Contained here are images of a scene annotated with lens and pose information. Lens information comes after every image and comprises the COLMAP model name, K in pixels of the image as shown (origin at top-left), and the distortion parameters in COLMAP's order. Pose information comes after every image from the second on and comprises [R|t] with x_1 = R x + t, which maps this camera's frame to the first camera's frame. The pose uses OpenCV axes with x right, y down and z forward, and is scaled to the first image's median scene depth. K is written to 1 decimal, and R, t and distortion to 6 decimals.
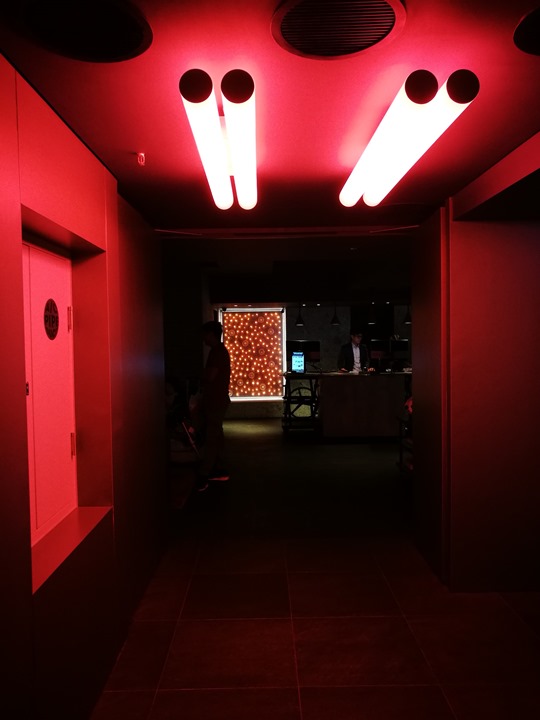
lens RADIAL K [[569.0, 0, 267.1], [0, 569.0, 360.3], [0, 0, 1]] dist [0.007006, -0.007001]
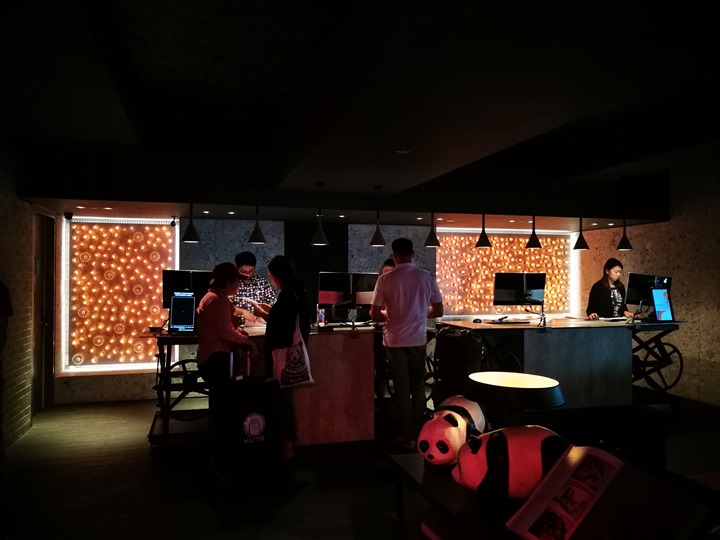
lens RADIAL K [[569.0, 0, 358.2], [0, 569.0, 270.7], [0, 0, 1]] dist [0.007006, -0.007001]
pose [[0.963190, 0.018937, 0.268152, 0.053146], [-0.007238, 0.998981, -0.044547, -0.009603], [-0.268723, 0.040966, 0.962346, 0.347381]]
